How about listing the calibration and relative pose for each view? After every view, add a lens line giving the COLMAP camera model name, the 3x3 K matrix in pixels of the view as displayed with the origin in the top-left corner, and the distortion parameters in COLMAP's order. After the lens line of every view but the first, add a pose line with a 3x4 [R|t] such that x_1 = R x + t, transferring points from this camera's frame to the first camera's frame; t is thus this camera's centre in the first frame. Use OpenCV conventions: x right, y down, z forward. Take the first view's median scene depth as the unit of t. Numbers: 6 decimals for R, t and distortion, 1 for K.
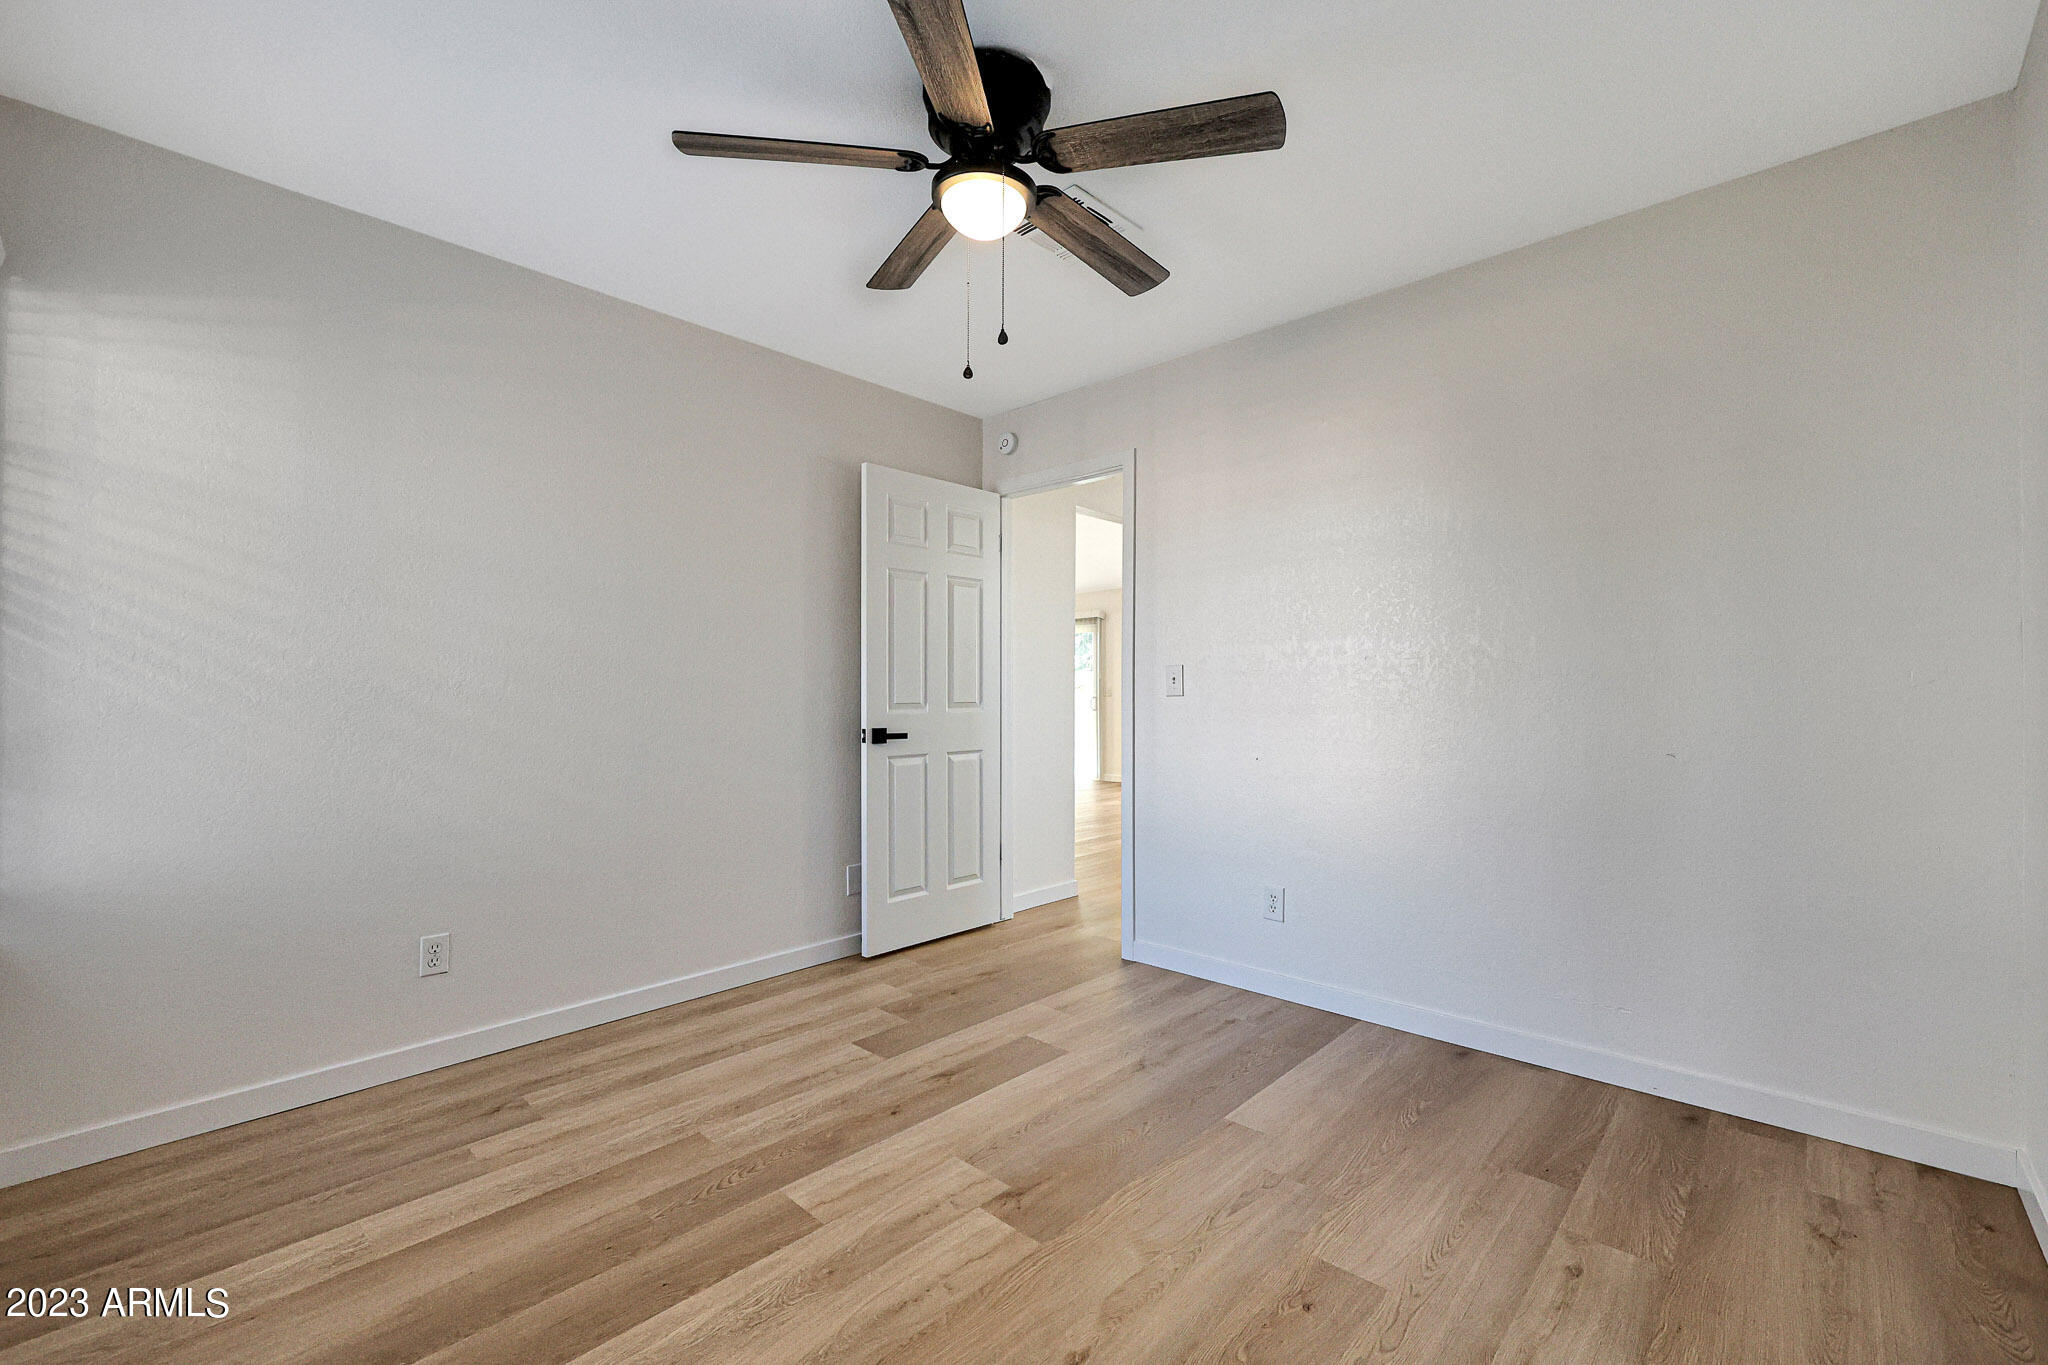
lens RADIAL K [[830.8, 0, 1034.8], [0, 830.8, 692.2], [0, 0, 1]] dist [-0.000219, -0.000008]
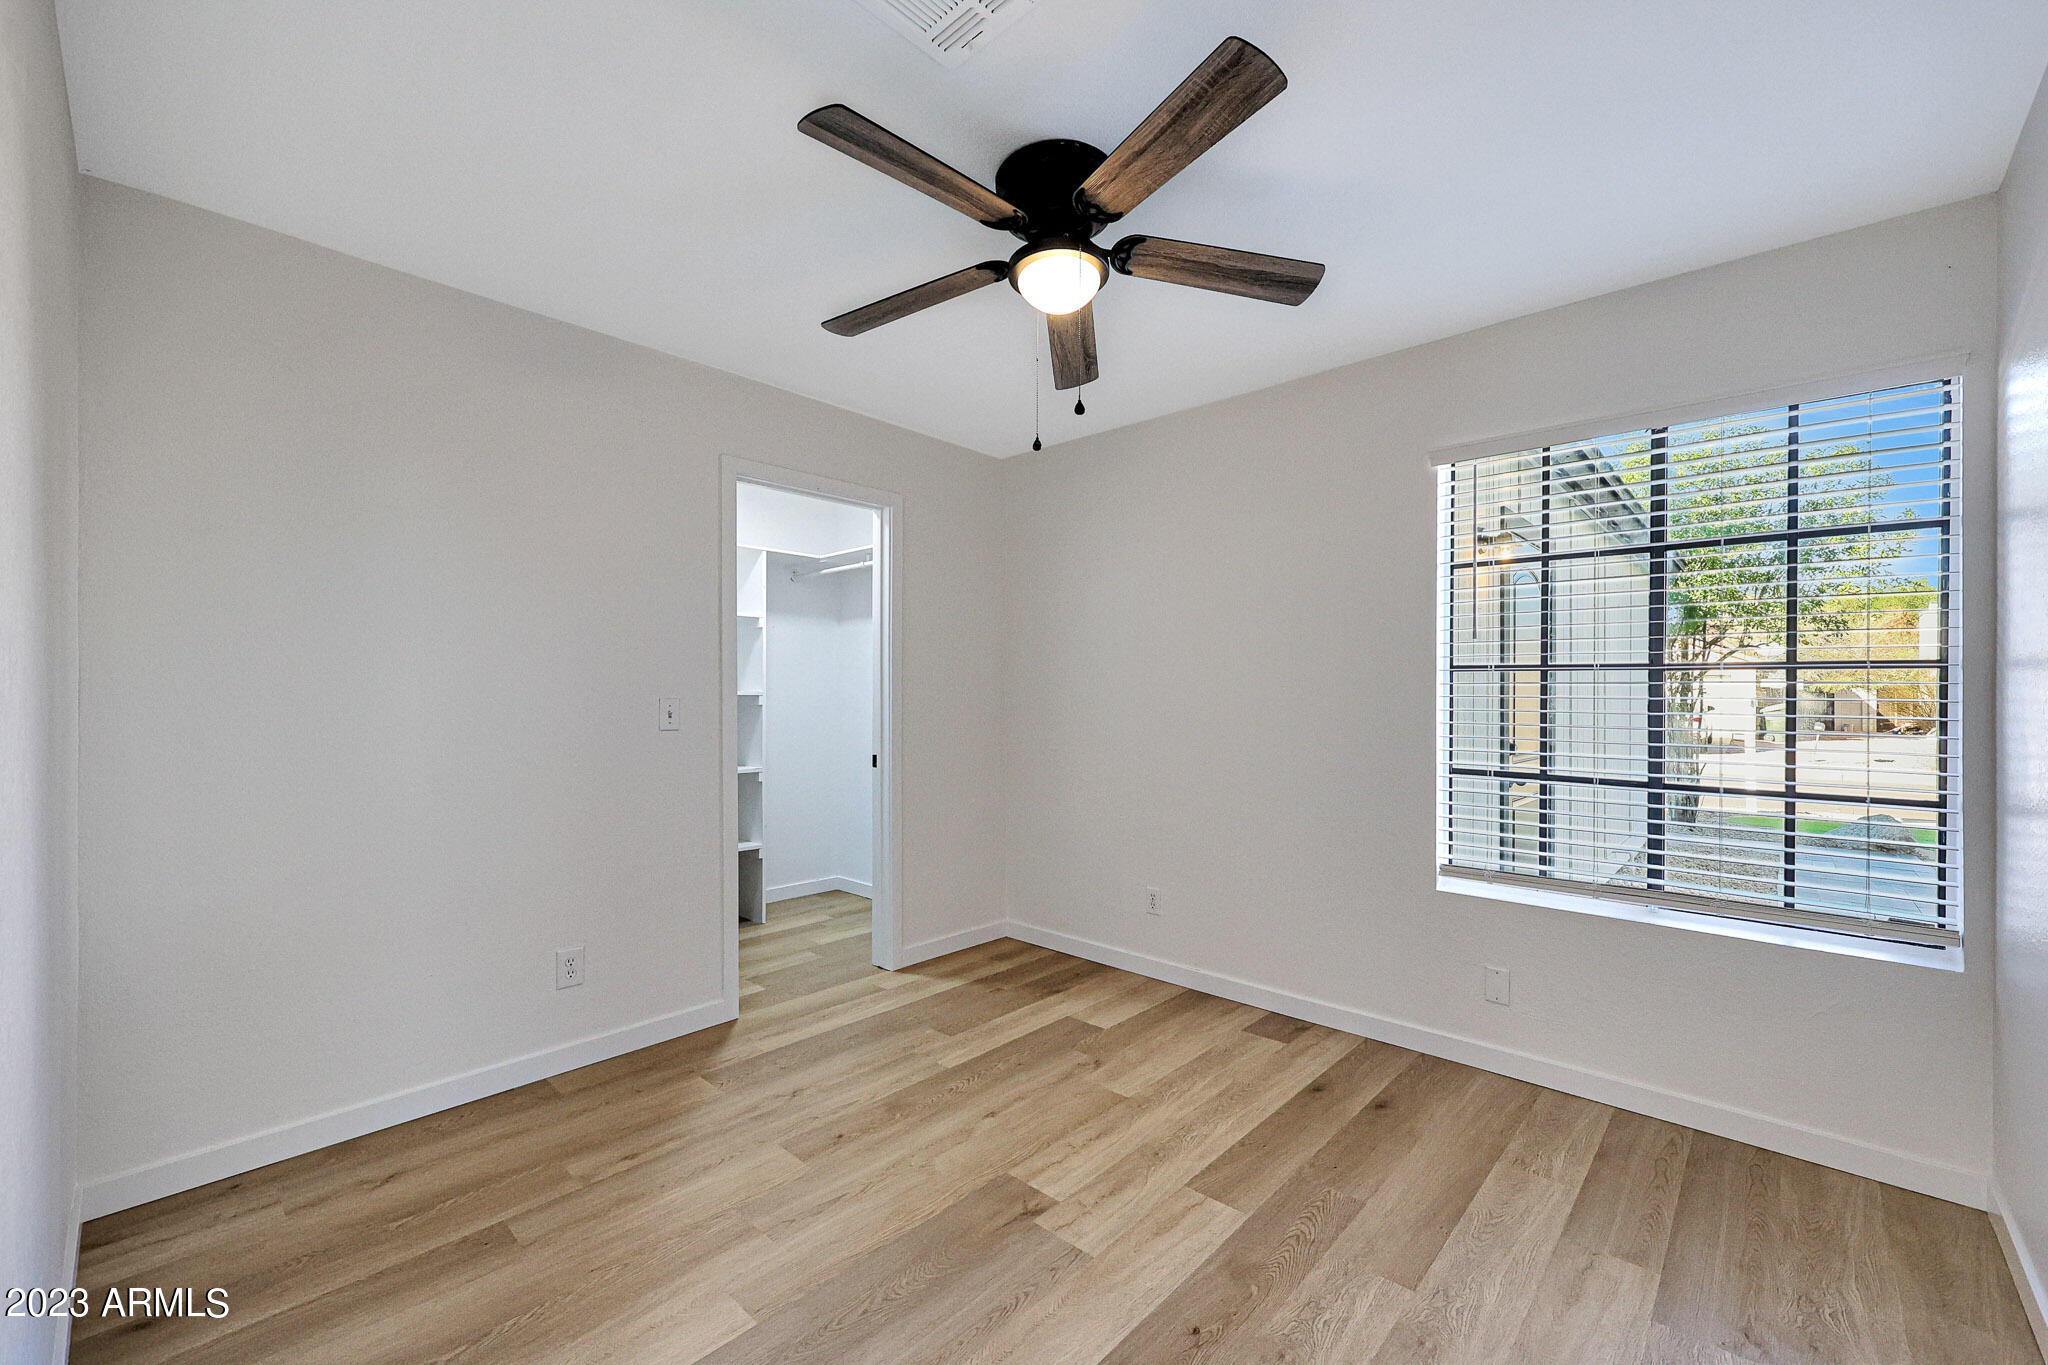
lens RADIAL K [[830.8, 0, 1034.8], [0, 830.8, 692.2], [0, 0, 1]] dist [-0.000219, -0.000008]
pose [[-0.999987, 0.002529, -0.004414, -0.030908], [0.002570, 0.999953, -0.009347, -0.070916], [0.004390, -0.009358, -0.999947, 2.237526]]
